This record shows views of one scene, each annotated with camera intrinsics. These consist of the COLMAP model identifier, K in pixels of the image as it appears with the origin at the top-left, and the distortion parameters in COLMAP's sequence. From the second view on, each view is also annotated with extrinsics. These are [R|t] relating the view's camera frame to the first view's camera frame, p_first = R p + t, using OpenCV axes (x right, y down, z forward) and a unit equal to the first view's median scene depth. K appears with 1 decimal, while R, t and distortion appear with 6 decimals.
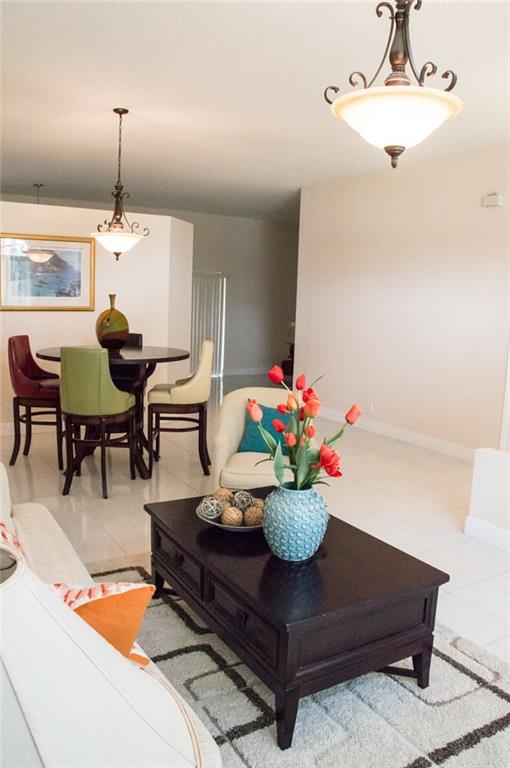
lens RADIAL K [[603.1, 0, 255.0], [0, 603.1, 384.0], [0, 0, 1]] dist [-0.155037, 0.100248]
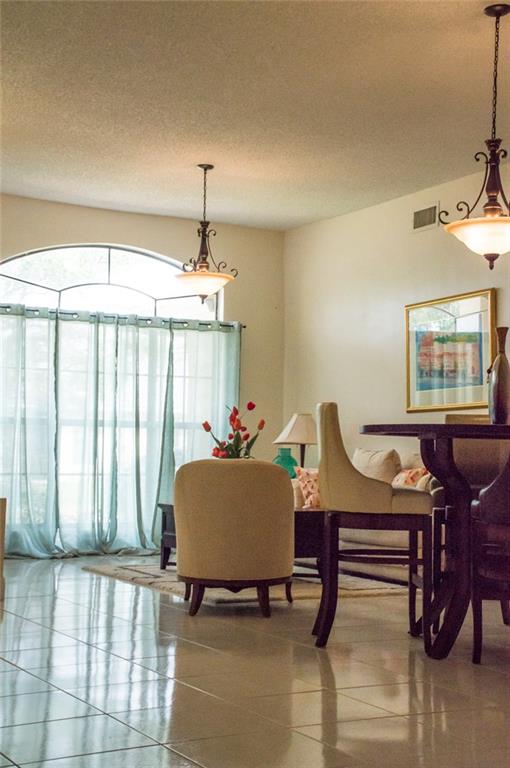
lens RADIAL K [[1143.7, 0, 255.0], [0, 1143.7, 384.0], [0, 0, 1]] dist [0.107617, 1.034236]
pose [[-0.032550, -0.098897, -0.994565, 1.195119], [-0.147020, 0.984742, -0.093108, 0.054501], [0.988598, 0.143190, -0.046593, 1.143912]]
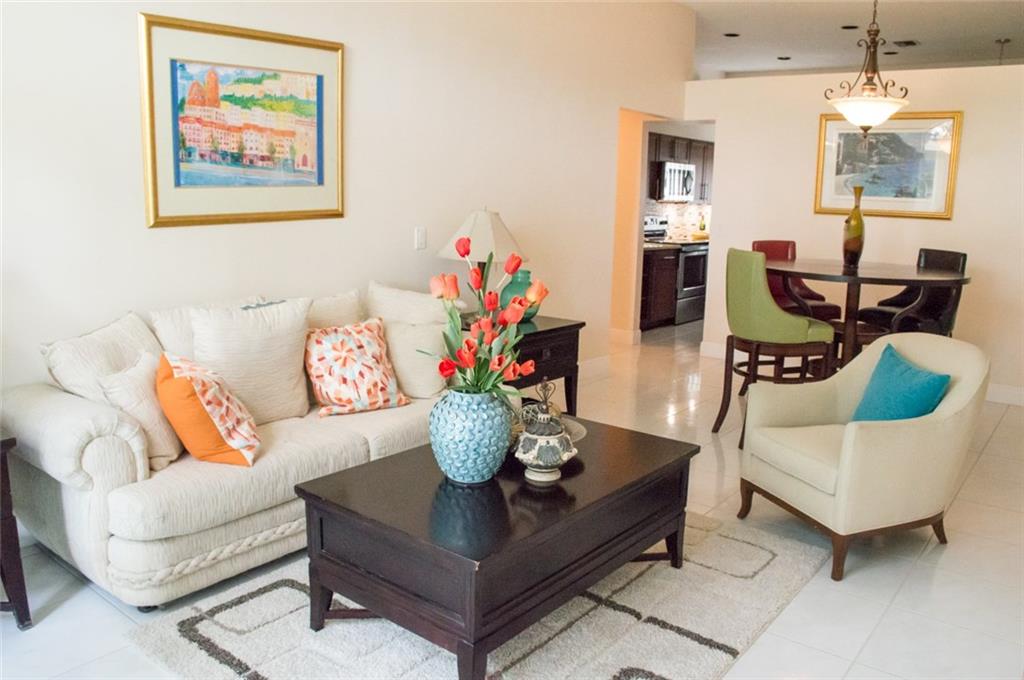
lens RADIAL K [[804.2, 0, 512.0], [0, 804.2, 340.0], [0, 0, 1]] dist [-0.155037, 0.100248]
pose [[0.937635, -0.079069, 0.338508, -1.304107], [0.055277, 0.995311, 0.079373, -0.088934], [-0.343197, -0.055711, 0.937610, 0.361464]]
